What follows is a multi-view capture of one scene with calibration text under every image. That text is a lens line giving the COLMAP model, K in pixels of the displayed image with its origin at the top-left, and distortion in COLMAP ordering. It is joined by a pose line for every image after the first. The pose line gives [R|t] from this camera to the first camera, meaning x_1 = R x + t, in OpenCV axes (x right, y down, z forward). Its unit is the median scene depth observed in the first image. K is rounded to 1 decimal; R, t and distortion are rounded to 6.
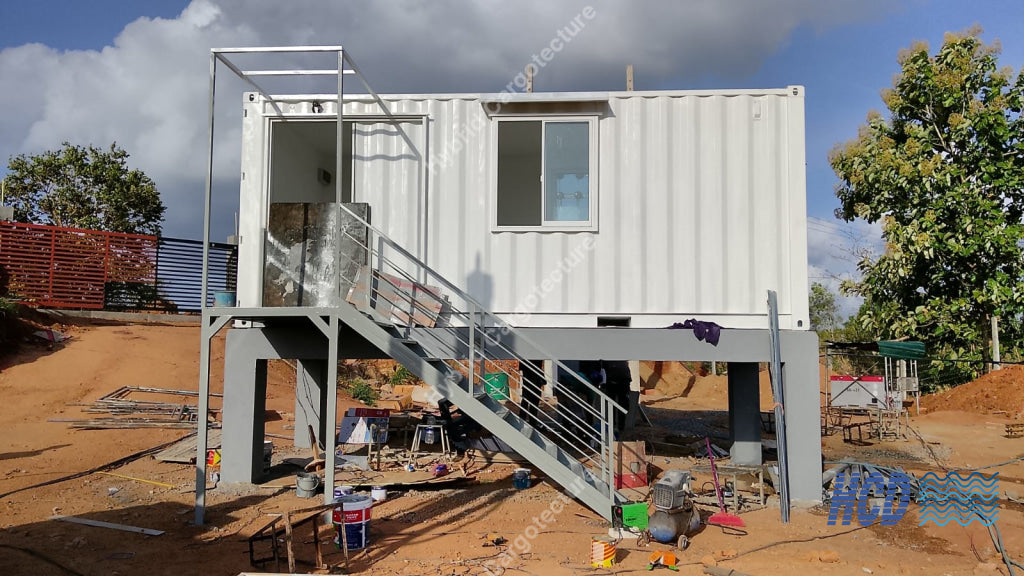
lens RADIAL K [[817.3, 0, 512.0], [0, 817.3, 288.0], [0, 0, 1]] dist [0.003061, -0.001255]
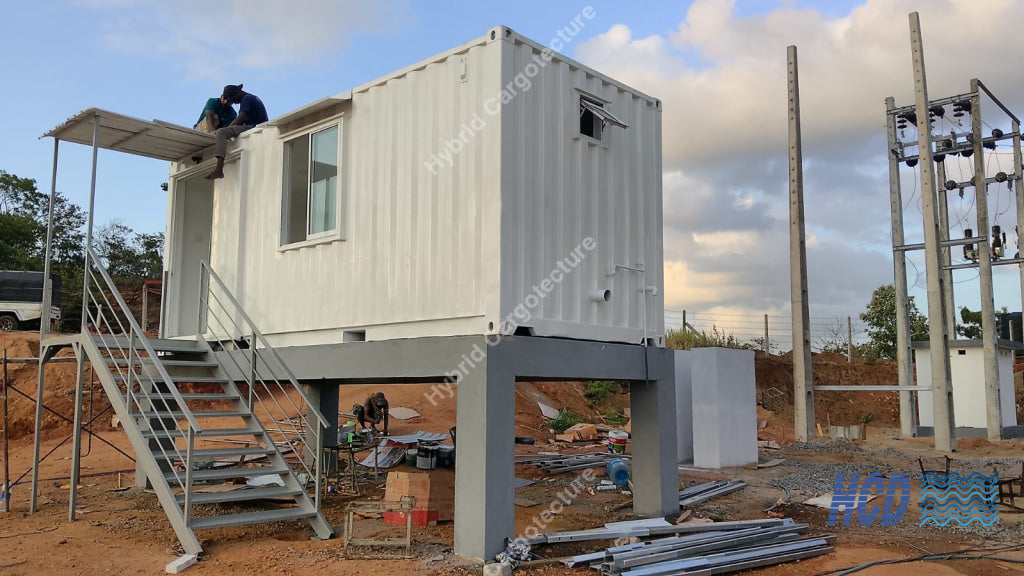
lens RADIAL K [[817.3, 0, 512.0], [0, 817.3, 288.0], [0, 0, 1]] dist [0.003061, -0.001255]
pose [[0.783148, -0.089762, -0.615323, 0.818114], [0.046487, 0.995209, -0.086013, 0.074482], [0.620095, 0.038756, 0.783568, 0.394825]]
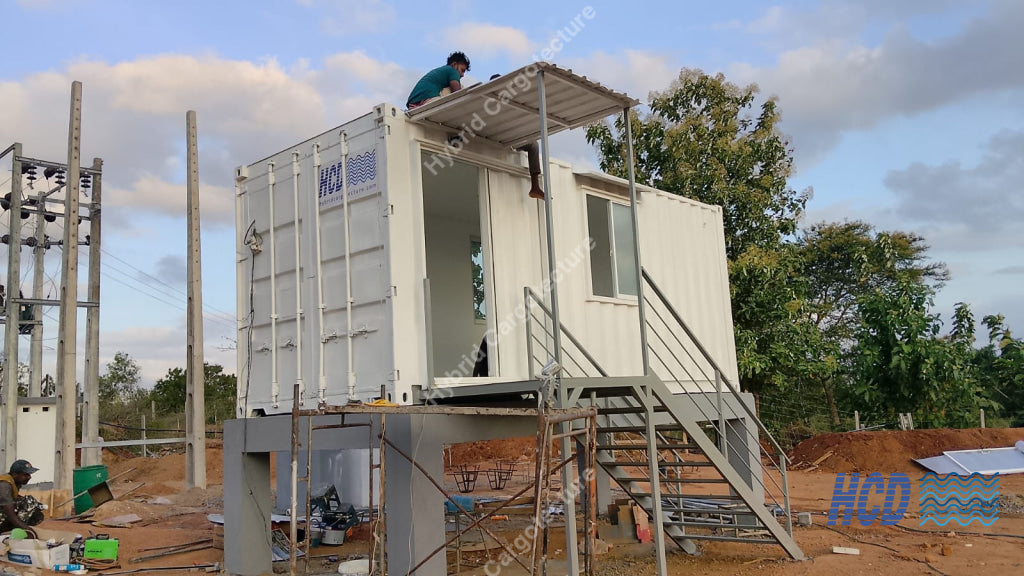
lens RADIAL K [[817.3, 0, 512.0], [0, 817.3, 288.0], [0, 0, 1]] dist [0.003061, -0.001255]
pose [[0.598847, 0.070352, 0.797768, -0.884431], [0.014670, 0.995003, -0.098757, 0.013375], [-0.800729, 0.070844, 0.594822, 0.475710]]
